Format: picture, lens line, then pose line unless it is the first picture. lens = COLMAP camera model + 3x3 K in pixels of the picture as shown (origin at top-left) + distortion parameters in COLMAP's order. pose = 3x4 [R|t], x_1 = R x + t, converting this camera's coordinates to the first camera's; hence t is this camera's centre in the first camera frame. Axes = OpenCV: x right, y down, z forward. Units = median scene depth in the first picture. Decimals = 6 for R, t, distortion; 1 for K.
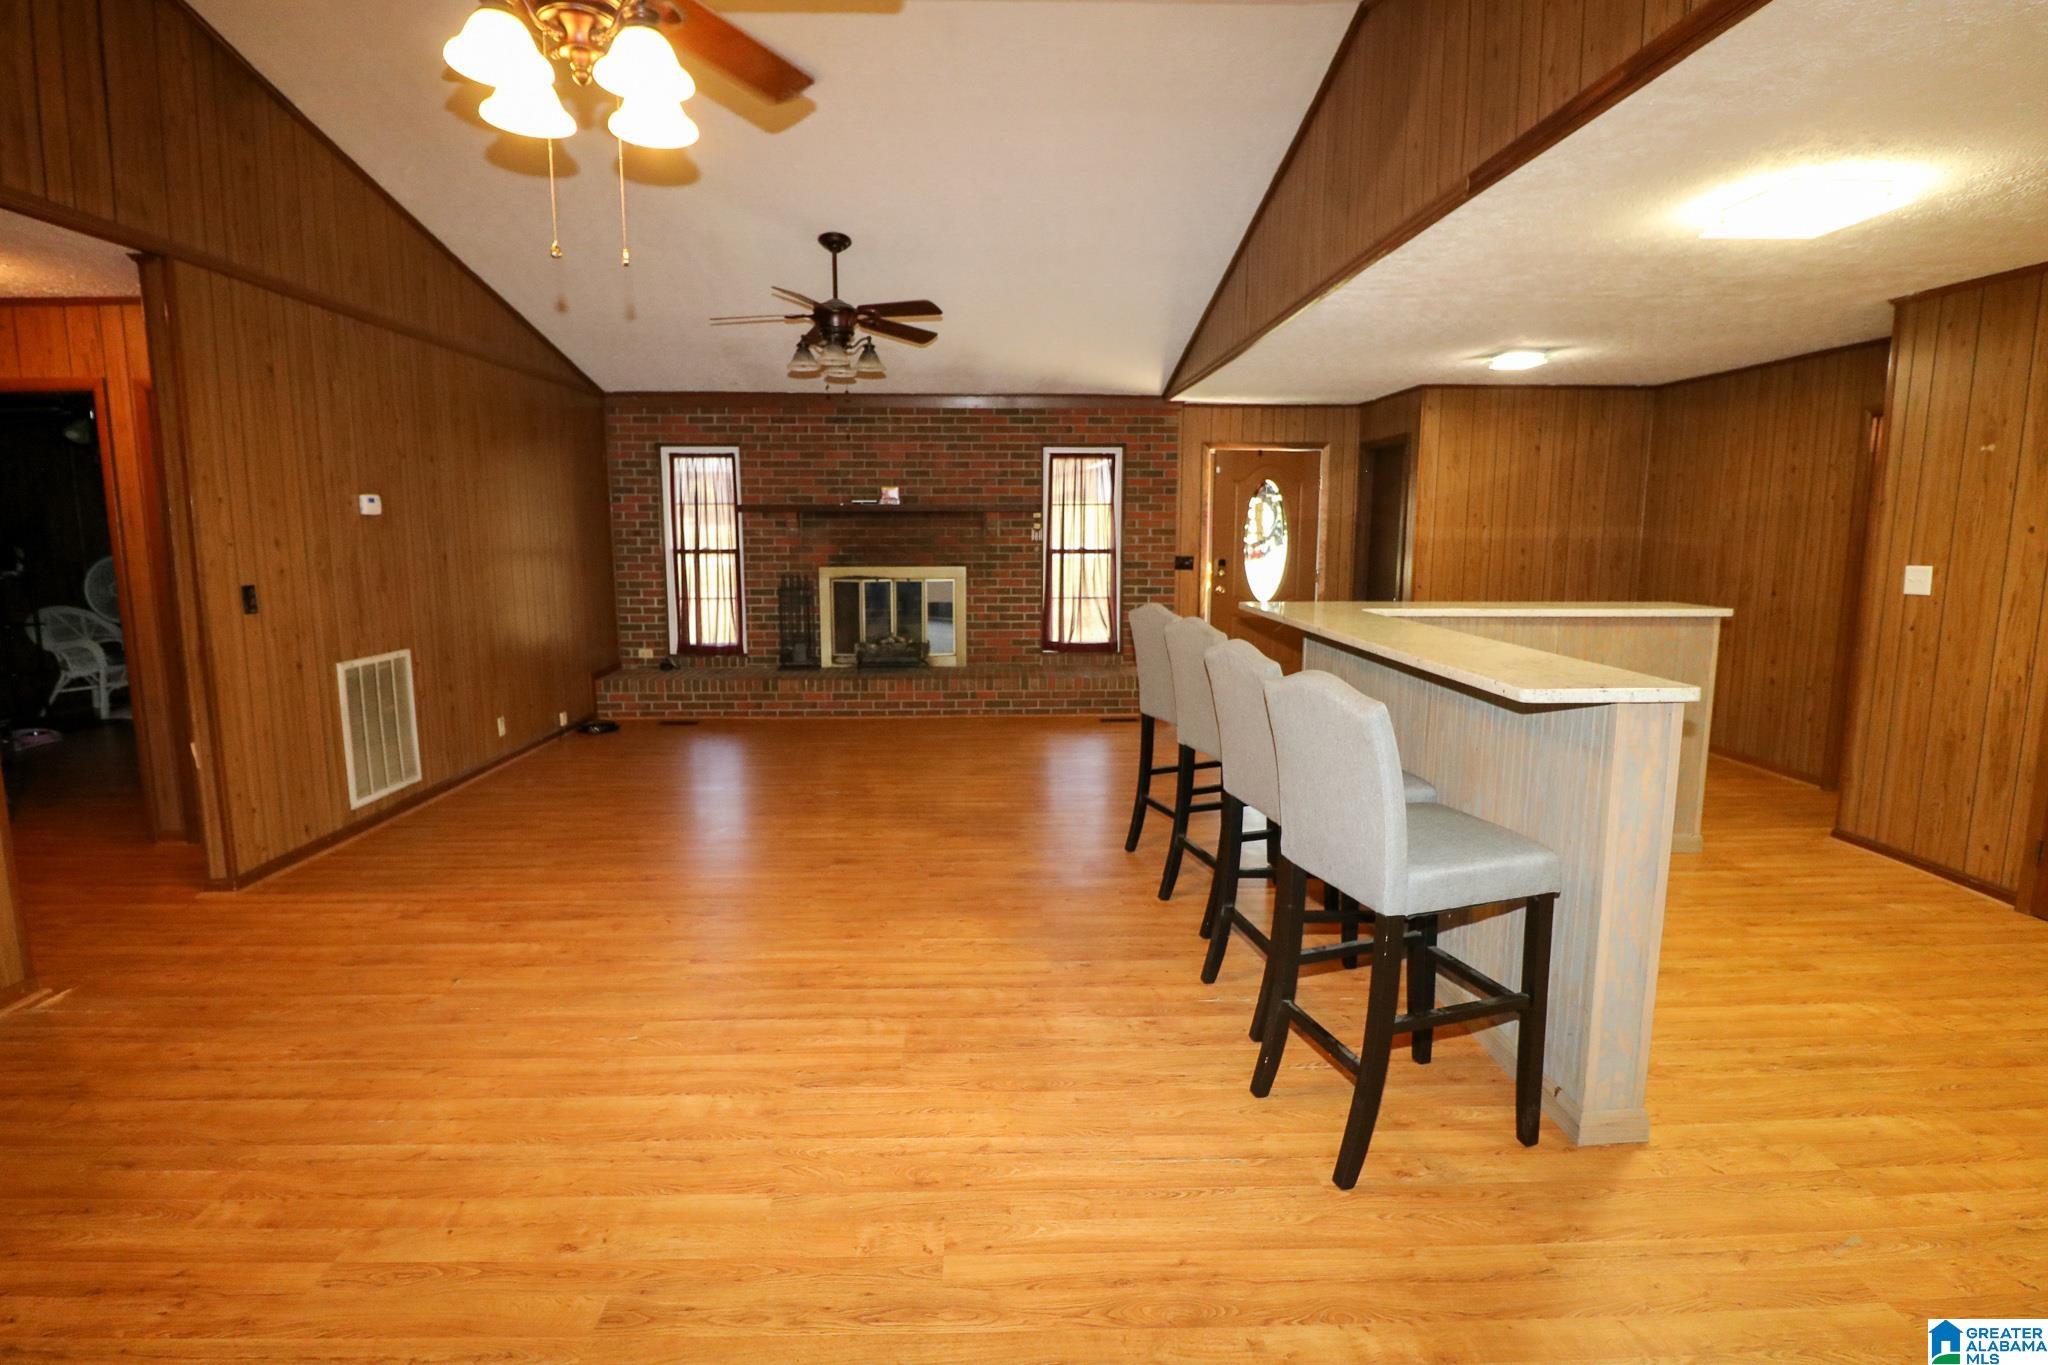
lens RADIAL K [[968.1, 0, 1017.2], [0, 968.1, 670.1], [0, 0, 1]] dist [-0.006853, -0.008519]
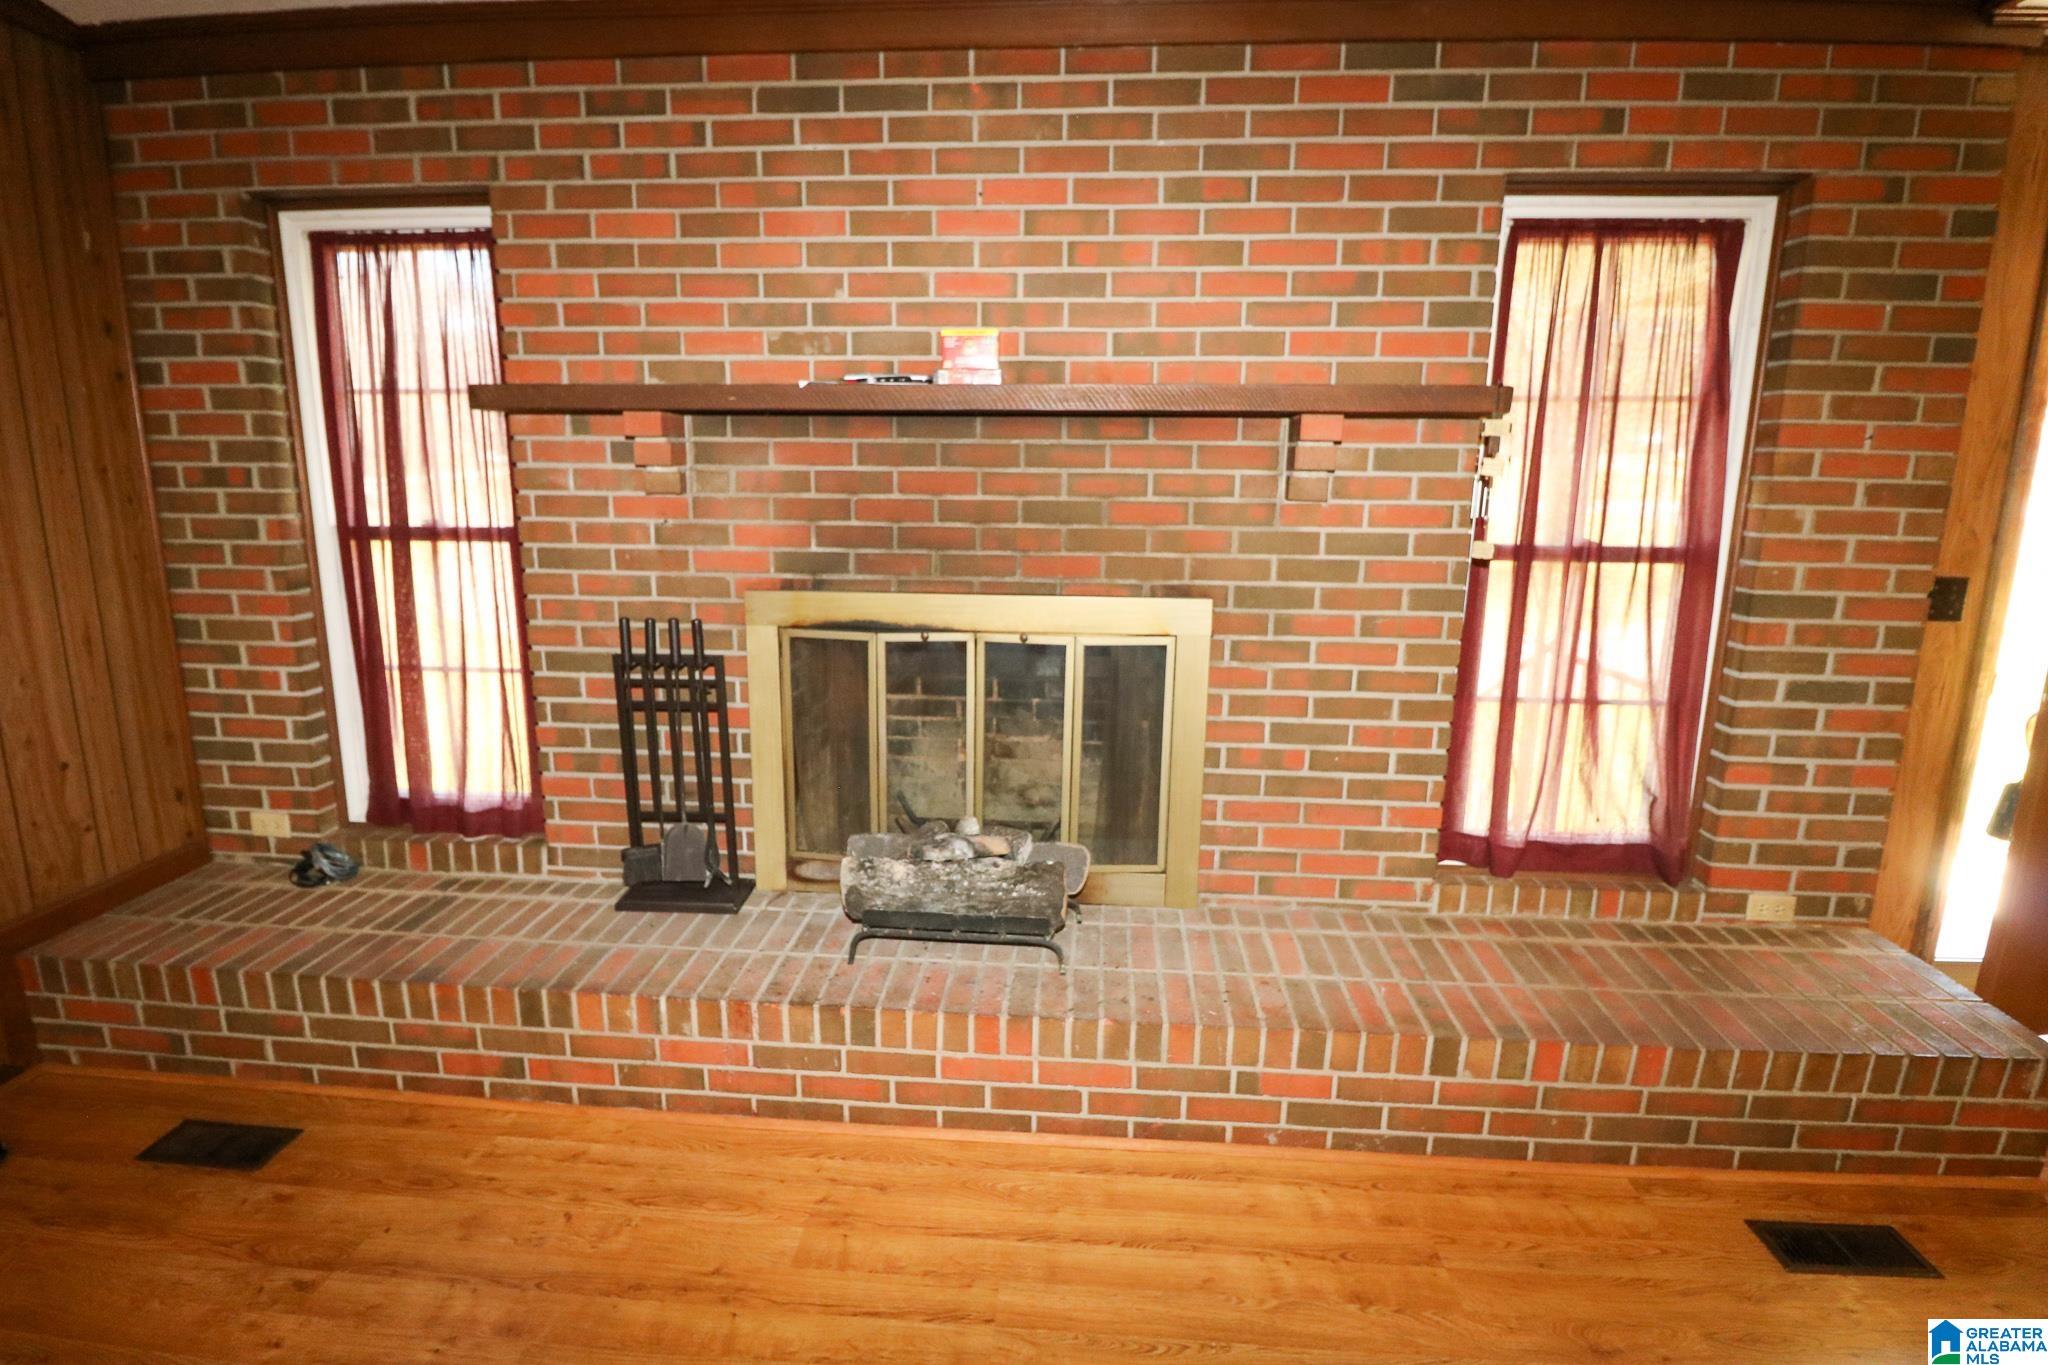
lens RADIAL K [[968.1, 0, 1017.5], [0, 968.1, 661.1], [0, 0, 1]] dist [-0.006853, -0.008519]
pose [[0.993974, 0.031821, -0.104900, -0.082581], [-0.026623, 0.998365, 0.050587, -0.102540], [0.106338, -0.047489, 0.993195, 0.699139]]
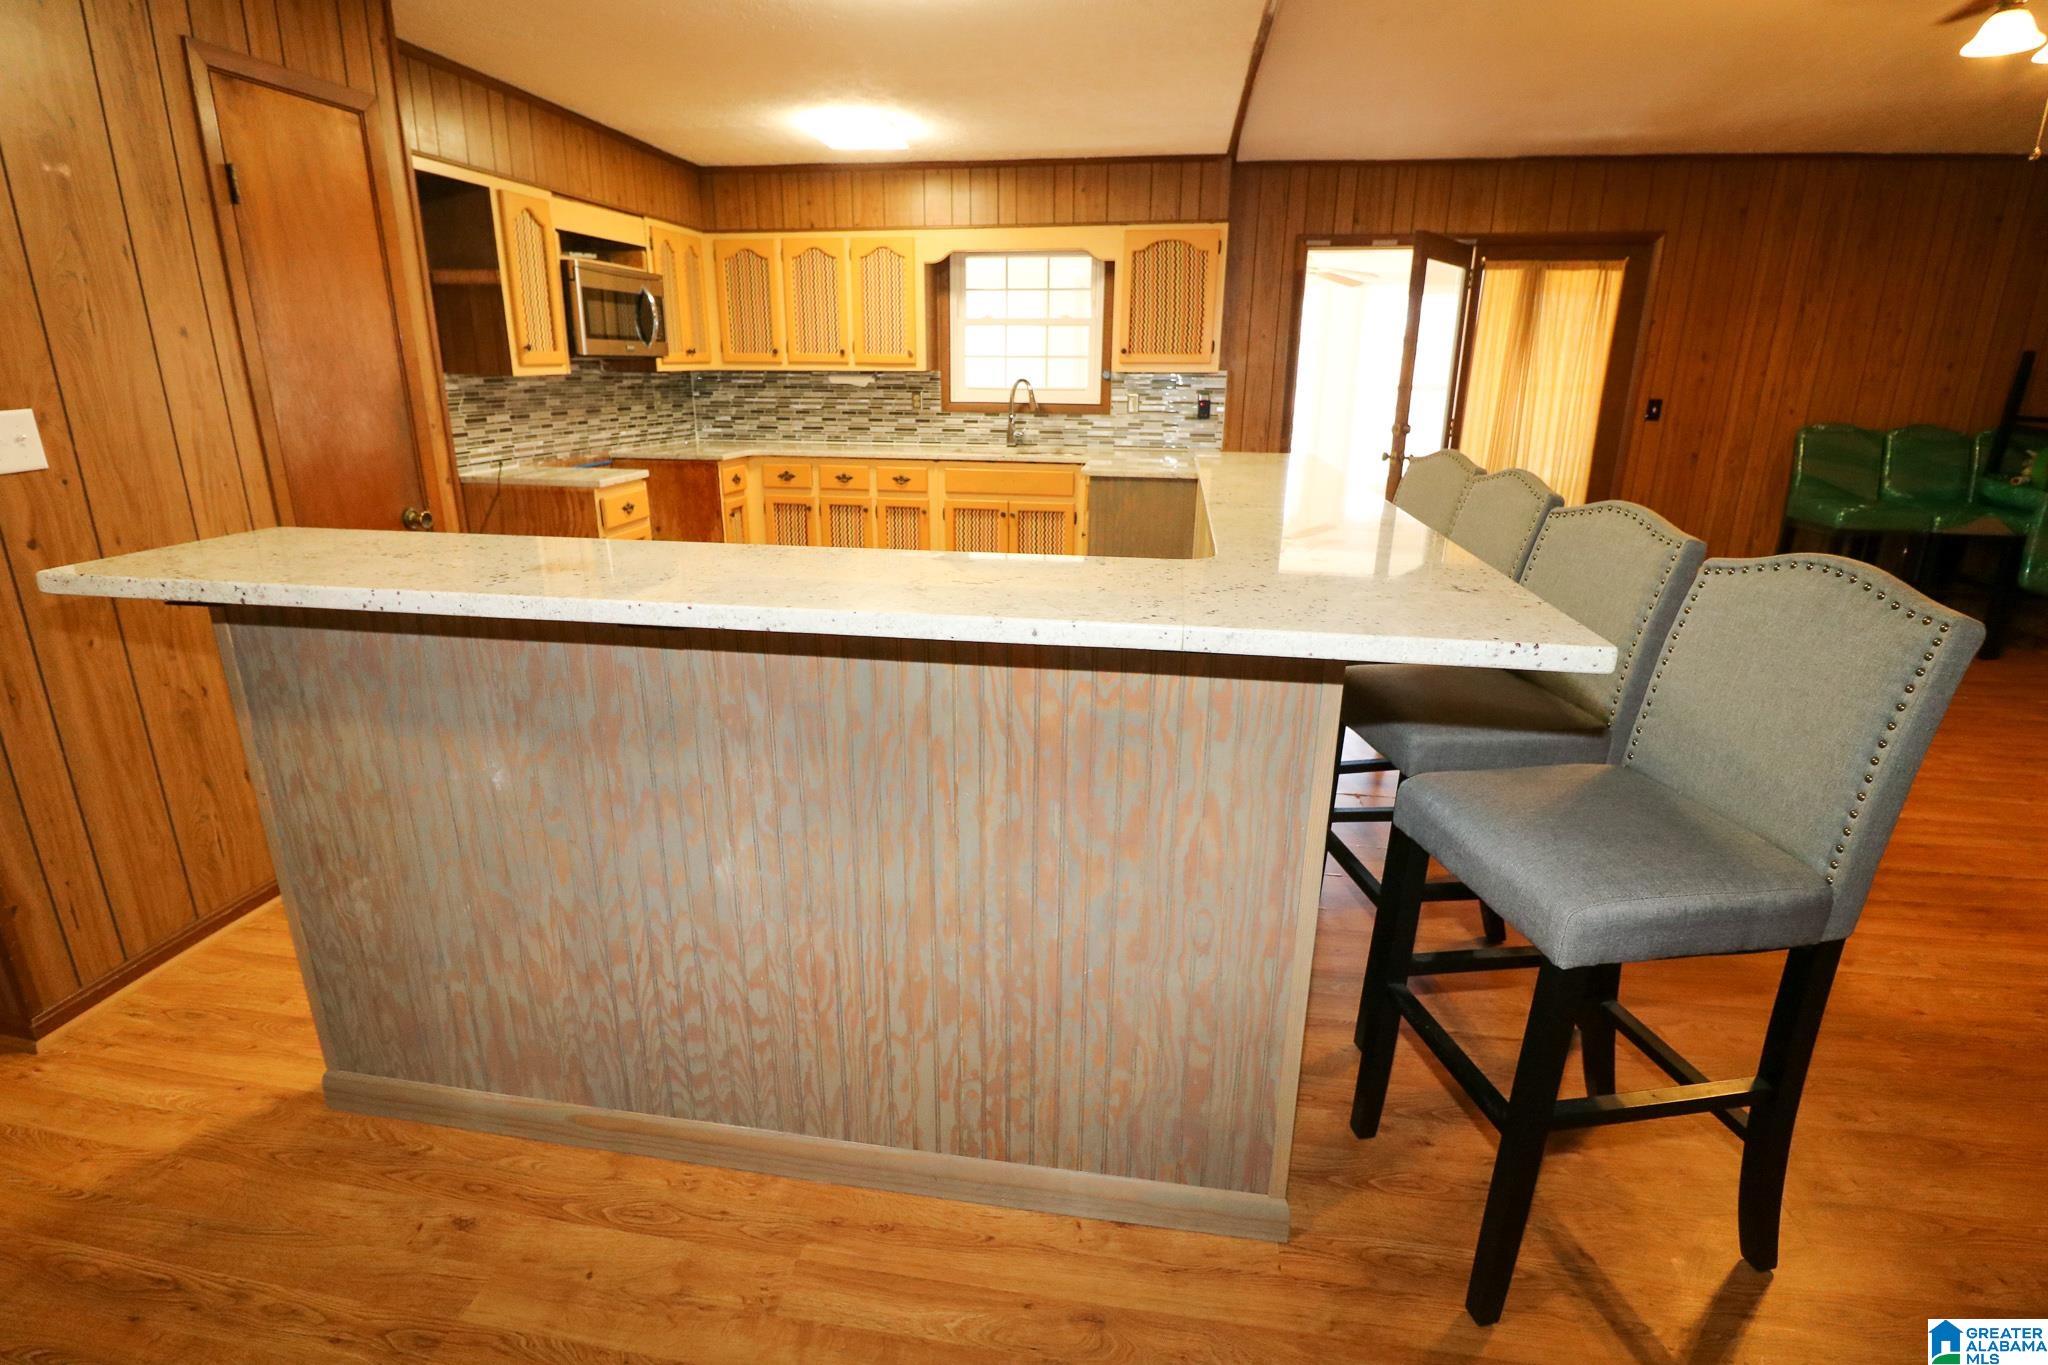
lens RADIAL K [[946.5, 0, 1028.8], [0, 946.5, 664.7], [0, 0, 1]] dist [-0.007872, -0.006836]
pose [[-0.981153, -0.065988, 0.181616, 0.184609], [0.019692, 0.900845, 0.433695, -0.095073], [-0.192226, 0.429098, -0.882567, 0.705290]]
